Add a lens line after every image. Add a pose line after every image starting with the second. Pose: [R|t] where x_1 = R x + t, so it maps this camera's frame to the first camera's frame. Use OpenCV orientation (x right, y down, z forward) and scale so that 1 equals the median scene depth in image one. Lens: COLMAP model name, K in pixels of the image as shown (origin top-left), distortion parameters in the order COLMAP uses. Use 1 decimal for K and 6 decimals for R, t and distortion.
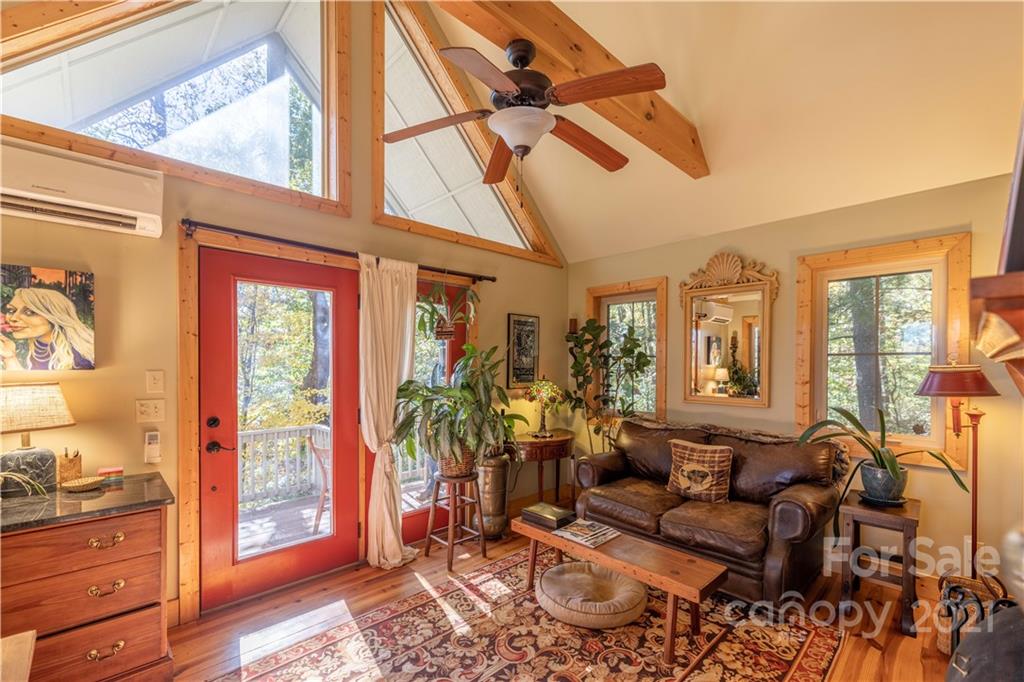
lens RADIAL K [[440.4, 0, 511.9], [0, 440.4, 369.1], [0, 0, 1]] dist [-0.001981, -0.000389]
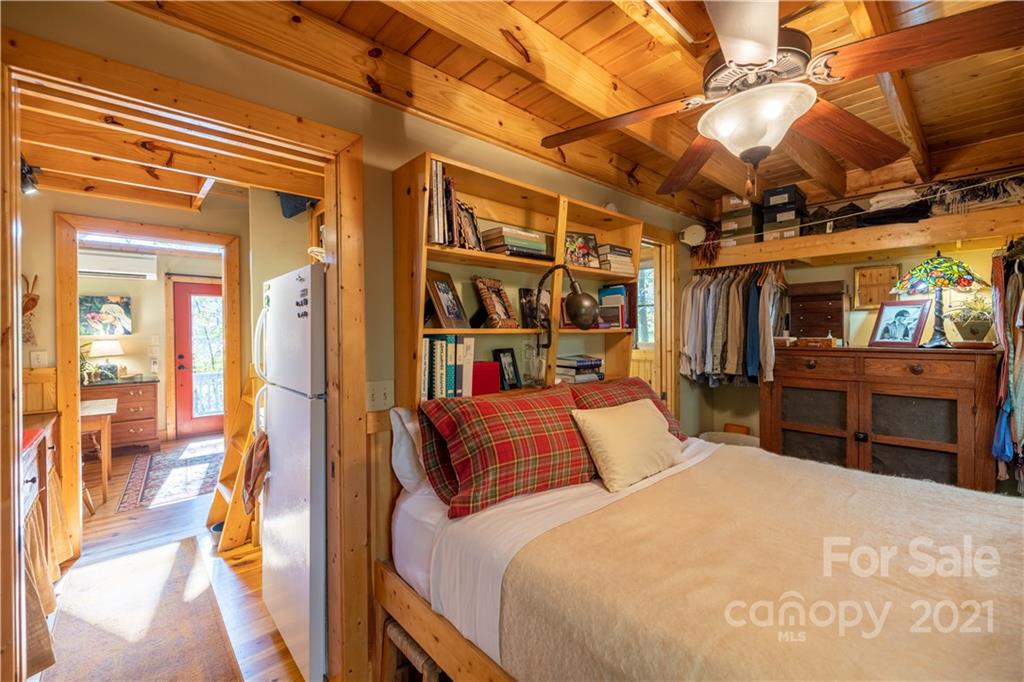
lens RADIAL K [[427.1, 0, 509.5], [0, 427.1, 335.1], [0, 0, 1]] dist [-0.000434, 0.000285]
pose [[0.999445, -0.012131, -0.031026, 1.225884], [0.012088, 0.999926, -0.001572, 0.032518], [0.031043, 0.001196, 0.999517, -1.307871]]
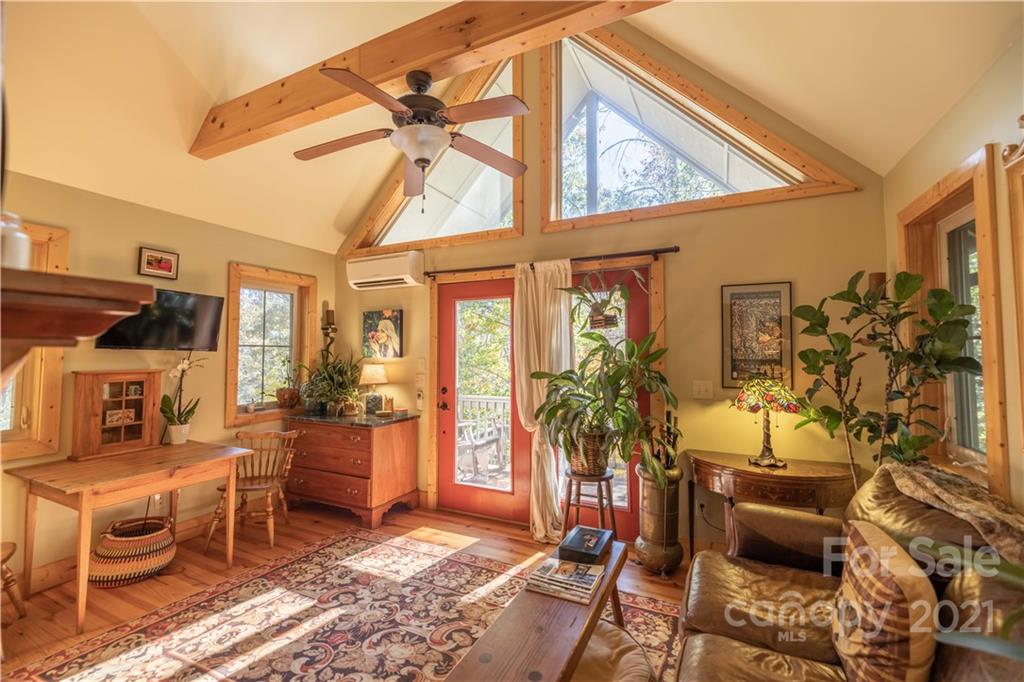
lens RADIAL K [[427.1, 0, 509.5], [0, 427.1, 335.1], [0, 0, 1]] dist [-0.000434, 0.000285]
pose [[0.342655, -0.043707, -0.938444, 0.957077], [-0.009554, 0.998703, -0.050002, -0.007208], [0.939413, 0.026100, 0.341793, 0.739023]]
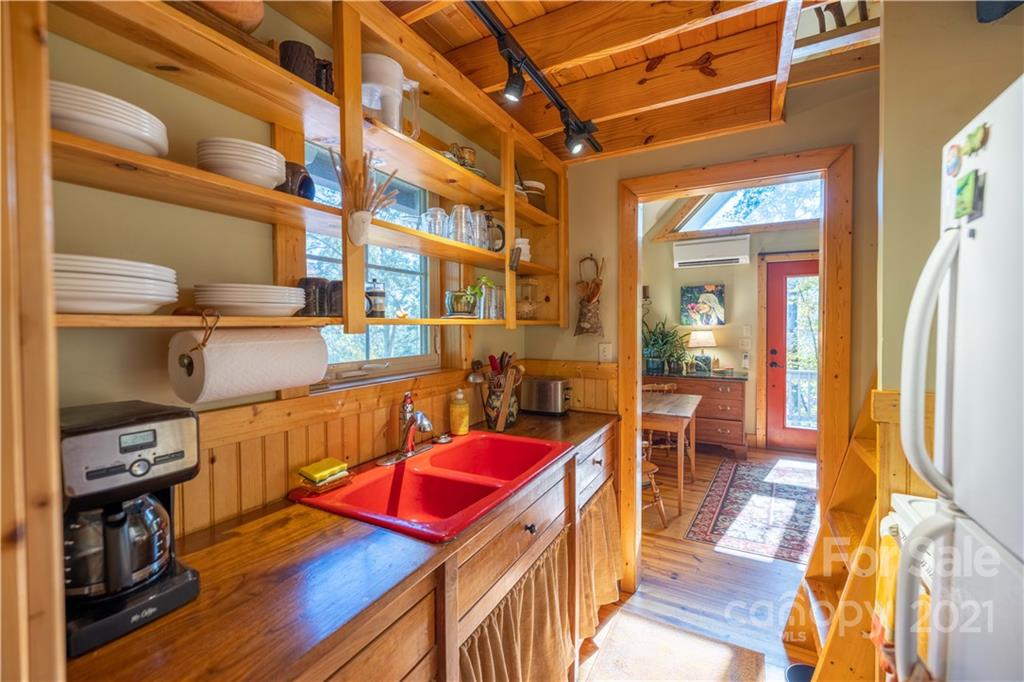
lens RADIAL K [[427.1, 0, 509.5], [0, 427.1, 335.1], [0, 0, 1]] dist [-0.000434, 0.000285]
pose [[0.298734, 0.015901, -0.954204, 0.841974], [-0.004823, 0.999874, 0.015152, 0.024680], [0.954324, 0.000076, 0.298773, -0.740567]]
